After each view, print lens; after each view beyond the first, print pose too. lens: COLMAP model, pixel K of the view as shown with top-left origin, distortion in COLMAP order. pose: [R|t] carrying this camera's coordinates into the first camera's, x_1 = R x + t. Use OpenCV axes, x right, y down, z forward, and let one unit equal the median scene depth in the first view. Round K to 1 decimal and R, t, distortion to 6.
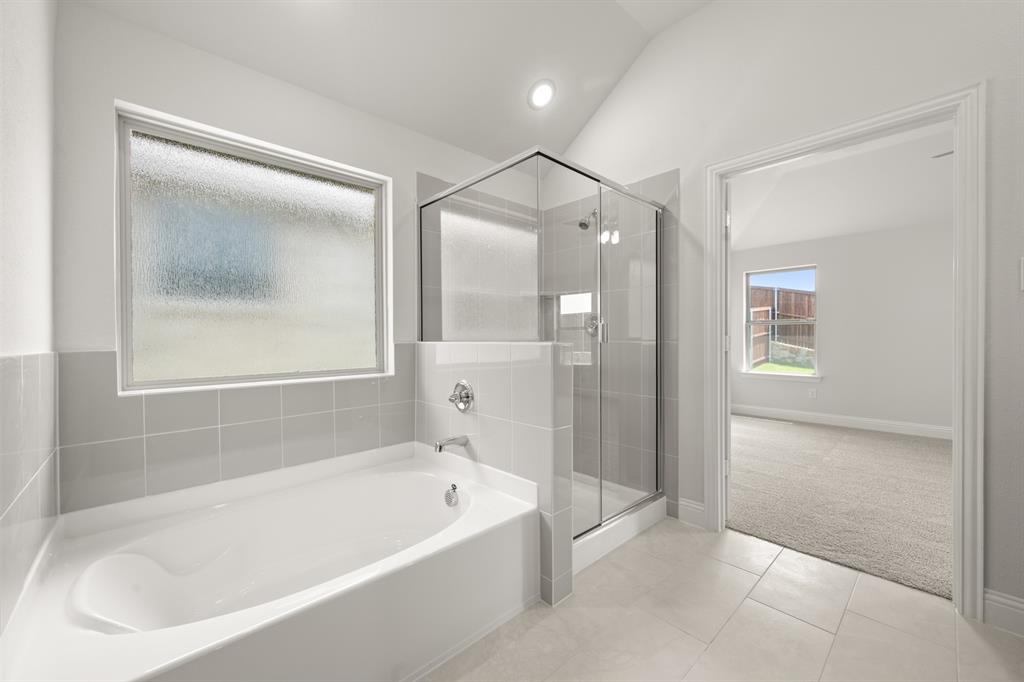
lens RADIAL K [[406.0, 0, 507.1], [0, 406.0, 342.1], [0, 0, 1]] dist [-0.000607, 0.000872]
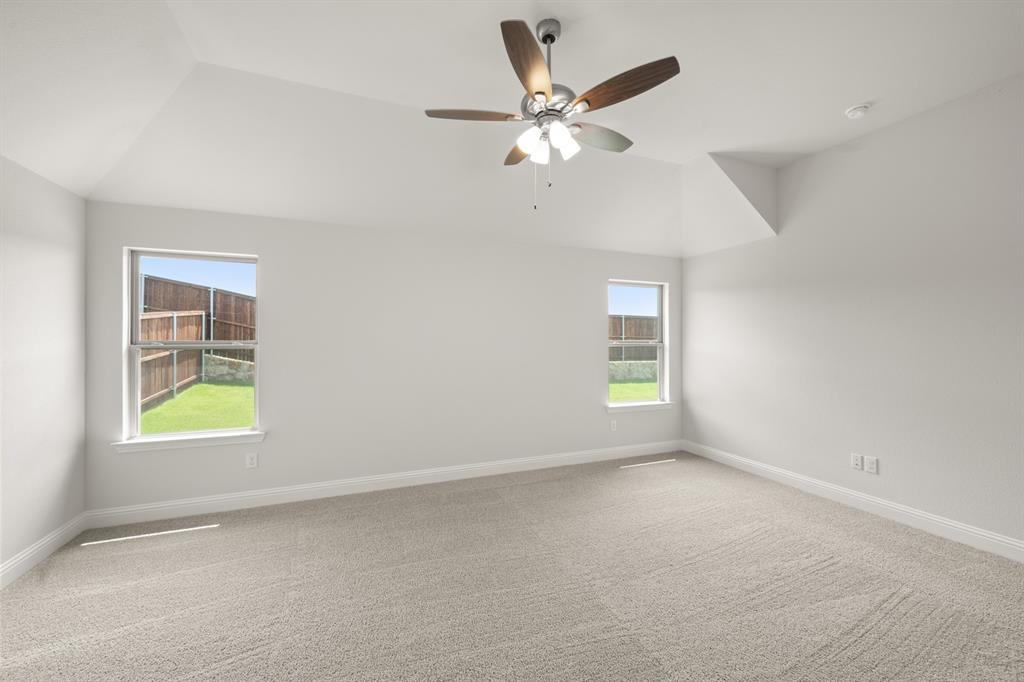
lens RADIAL K [[406.0, 0, 516.0], [0, 406.0, 339.5], [0, 0, 1]] dist [-0.000607, 0.000872]
pose [[0.349041, 0.006773, 0.937083, 0.127959], [0.005744, 0.999940, -0.009366, -0.021597], [-0.937090, 0.008652, 0.348981, 0.166222]]
